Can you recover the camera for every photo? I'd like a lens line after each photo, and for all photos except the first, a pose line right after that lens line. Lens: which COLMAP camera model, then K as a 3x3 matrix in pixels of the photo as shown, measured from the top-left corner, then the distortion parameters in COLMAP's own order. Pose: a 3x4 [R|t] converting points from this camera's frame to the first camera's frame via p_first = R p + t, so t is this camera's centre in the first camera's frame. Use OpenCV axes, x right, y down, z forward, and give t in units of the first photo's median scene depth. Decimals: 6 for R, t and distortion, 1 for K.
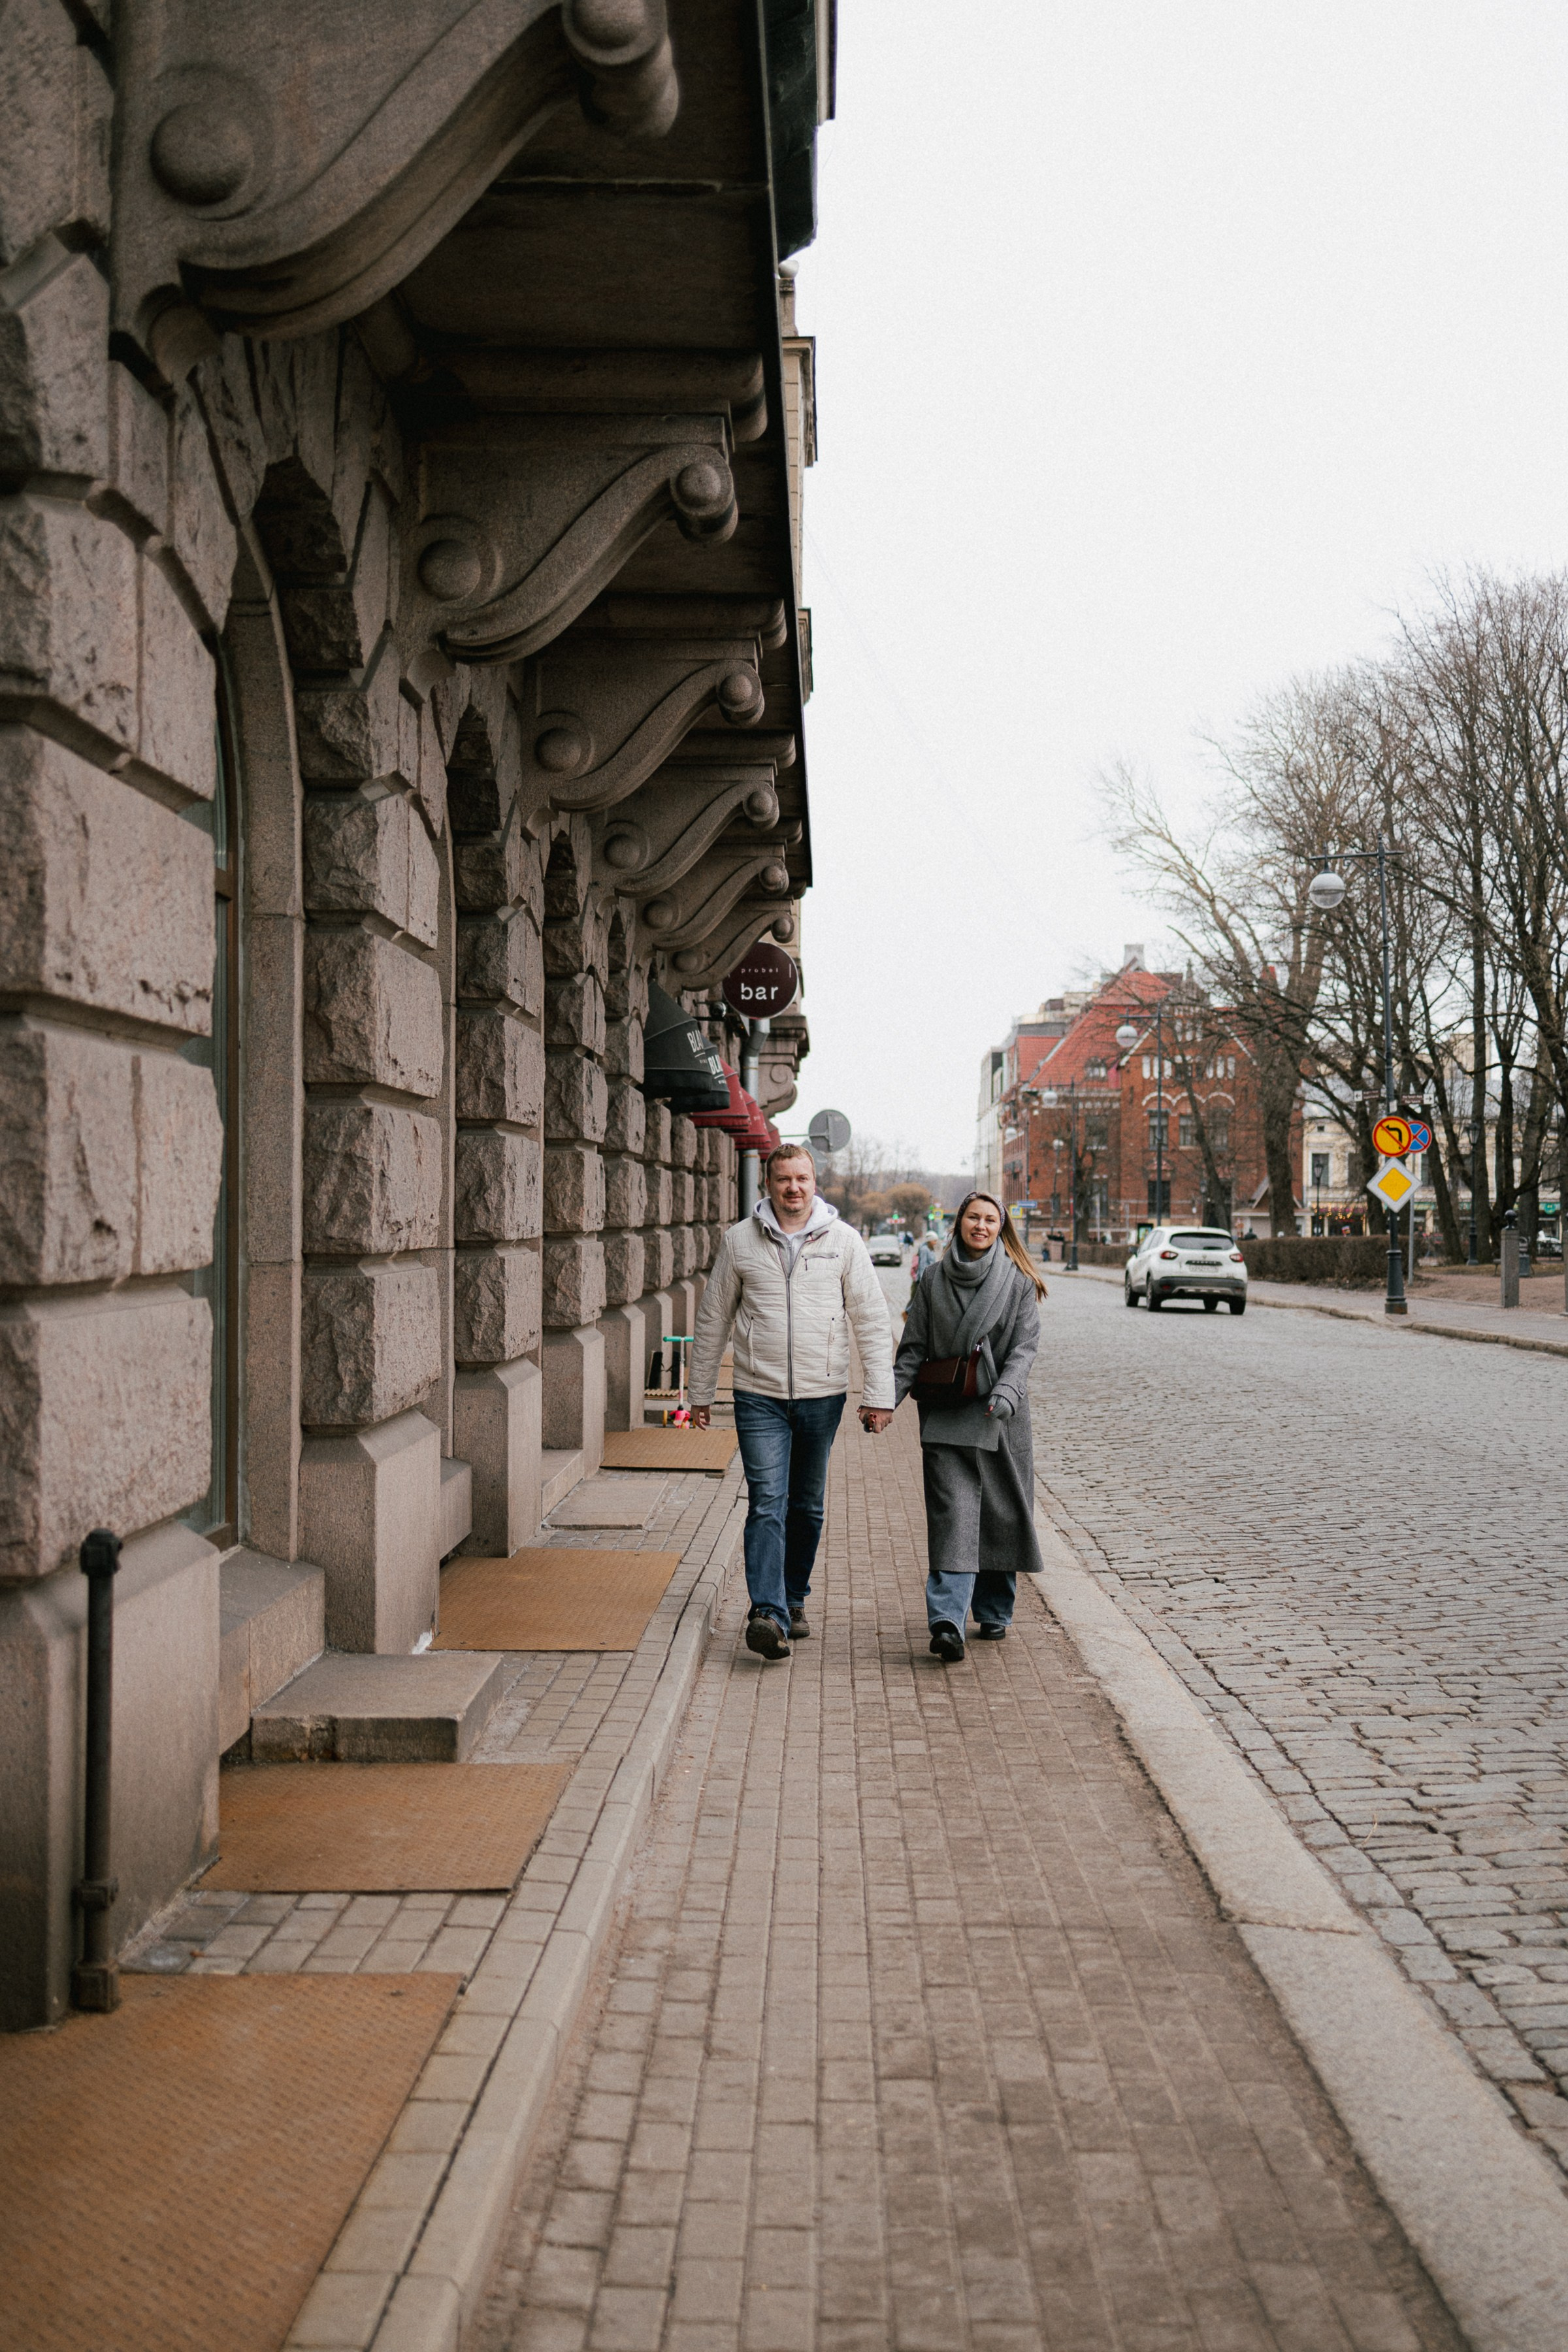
lens RADIAL K [[3332.5, 0, 784.0], [0, 3332.5, 1176.0], [0, 0, 1]] dist [0.013248, -0.033864]
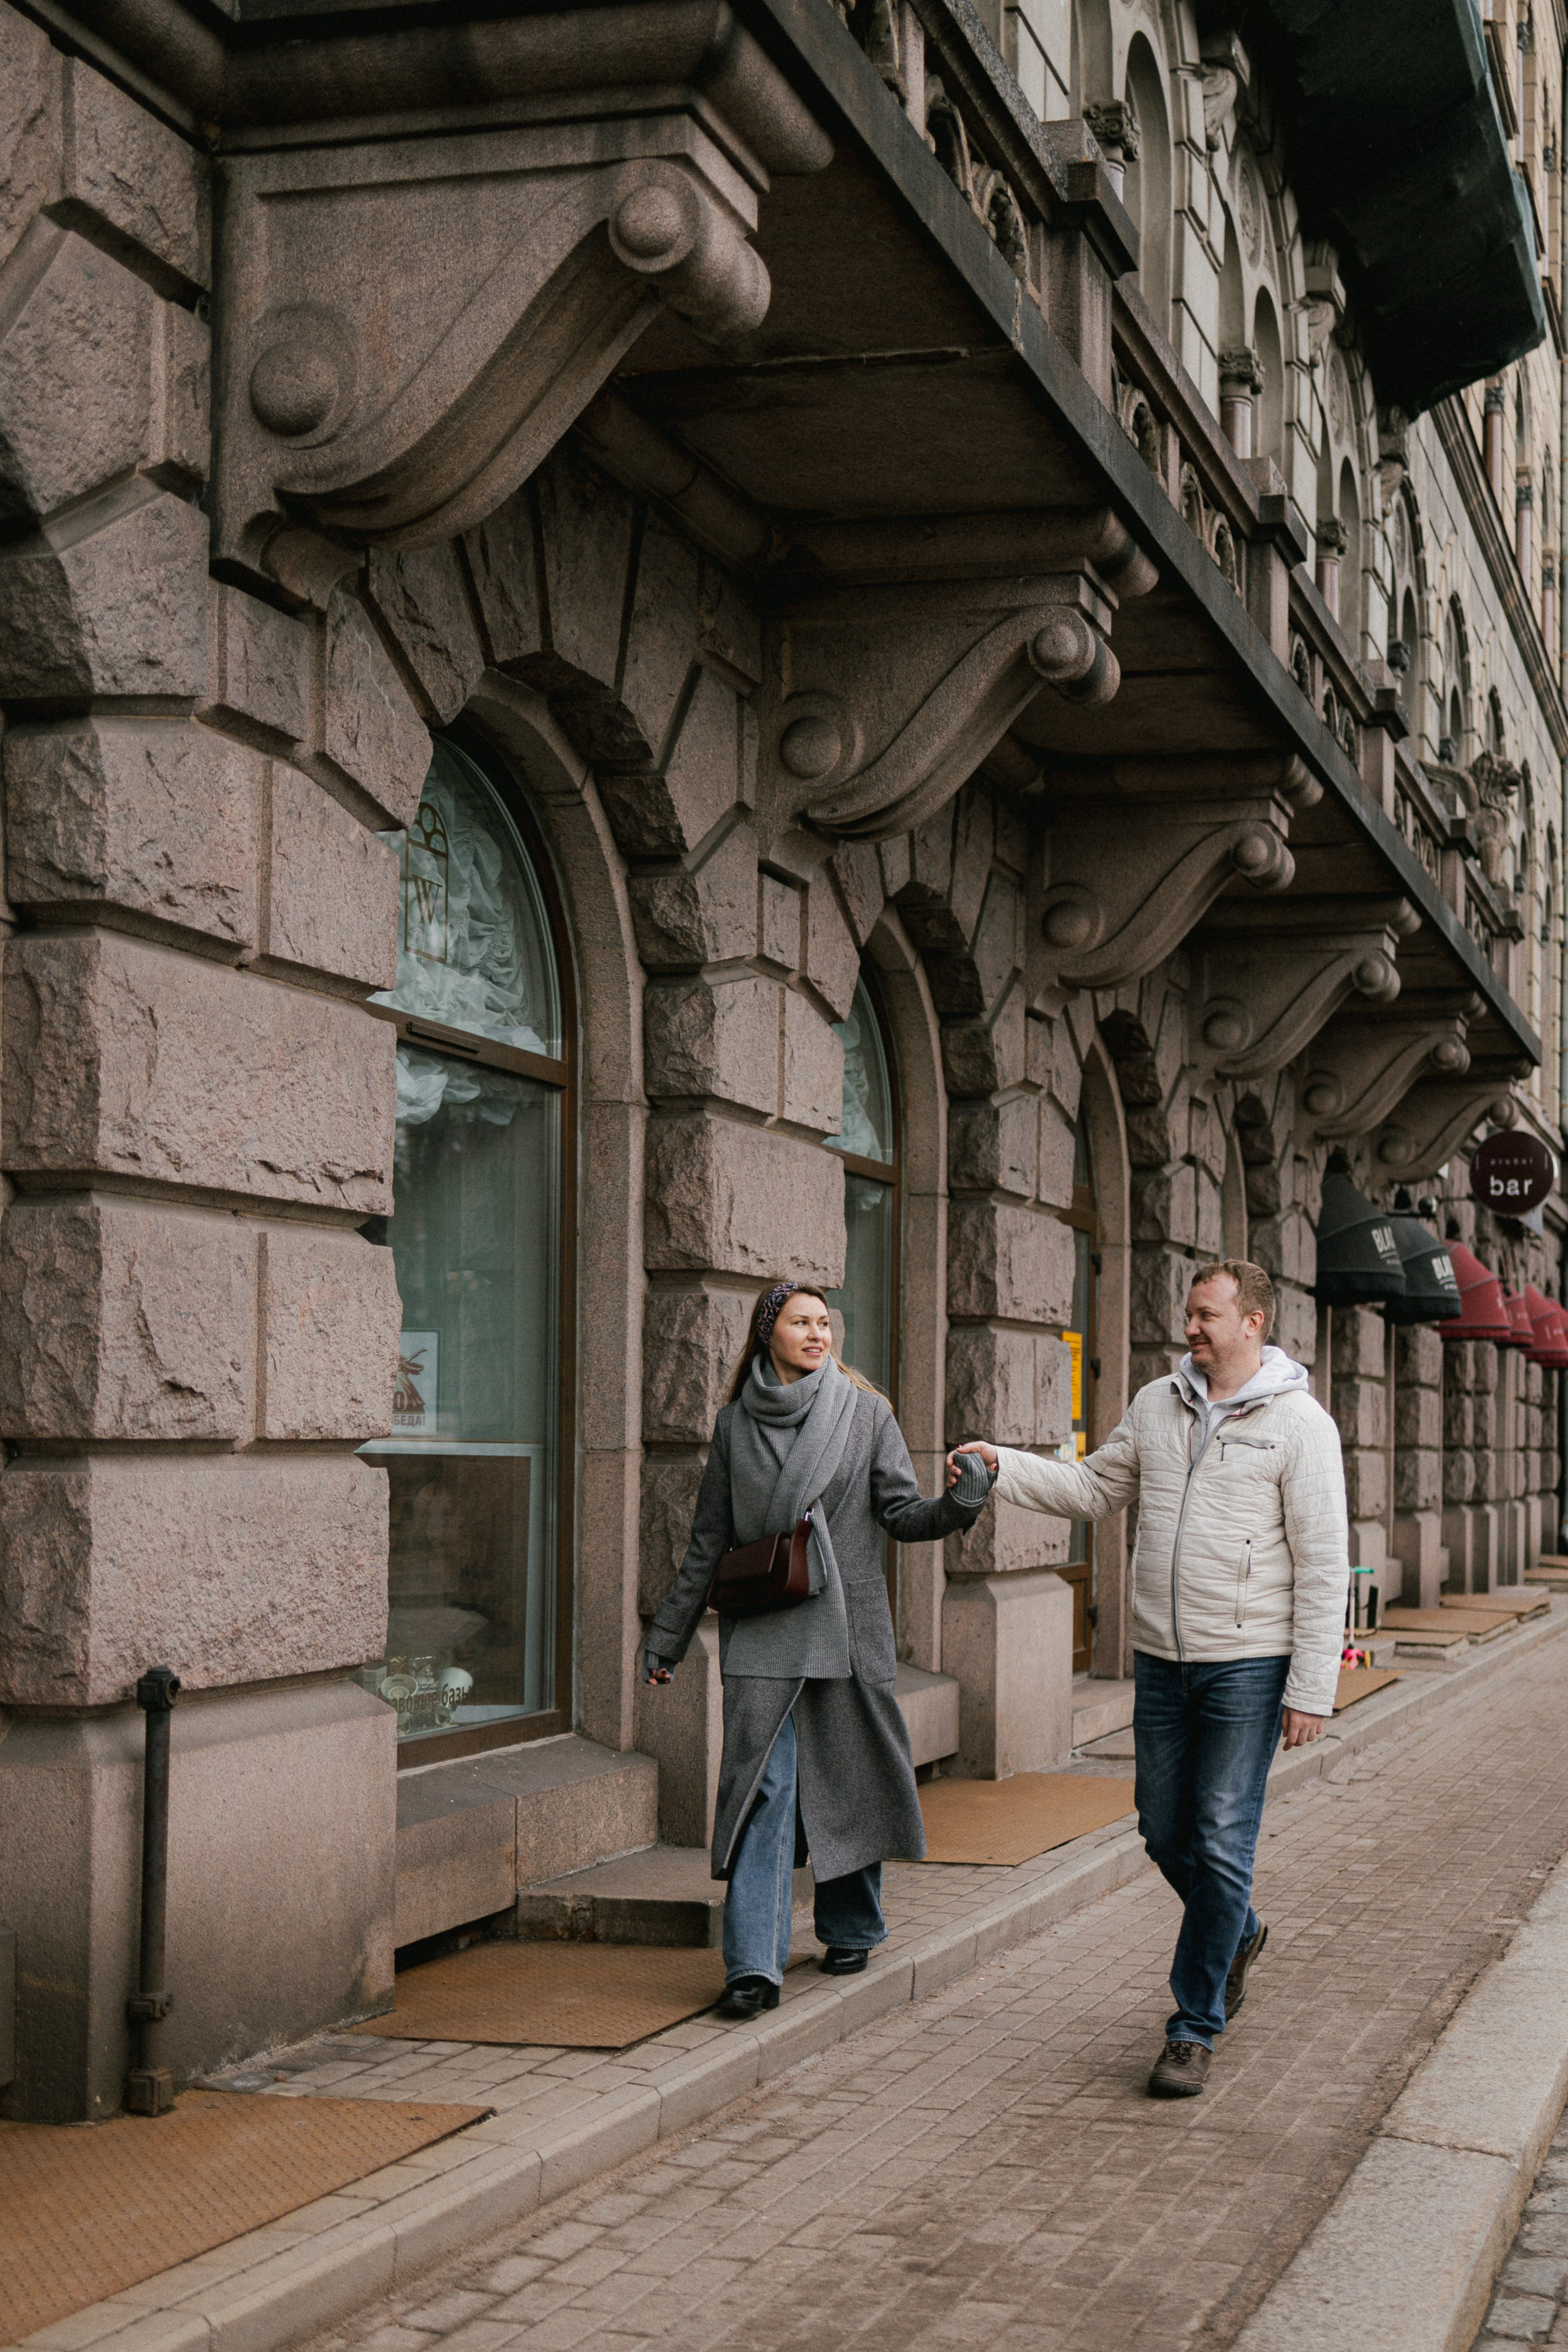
lens RADIAL K [[3962.1, 0, 789.3], [0, 3962.1, 1317.2], [0, 0, 1]] dist [0.004791, 0.002143]
pose [[0.947167, -0.003466, -0.320723, 0.305473], [-0.005776, 0.999595, -0.027860, 0.020812], [0.320690, 0.028240, 0.946763, -0.115531]]
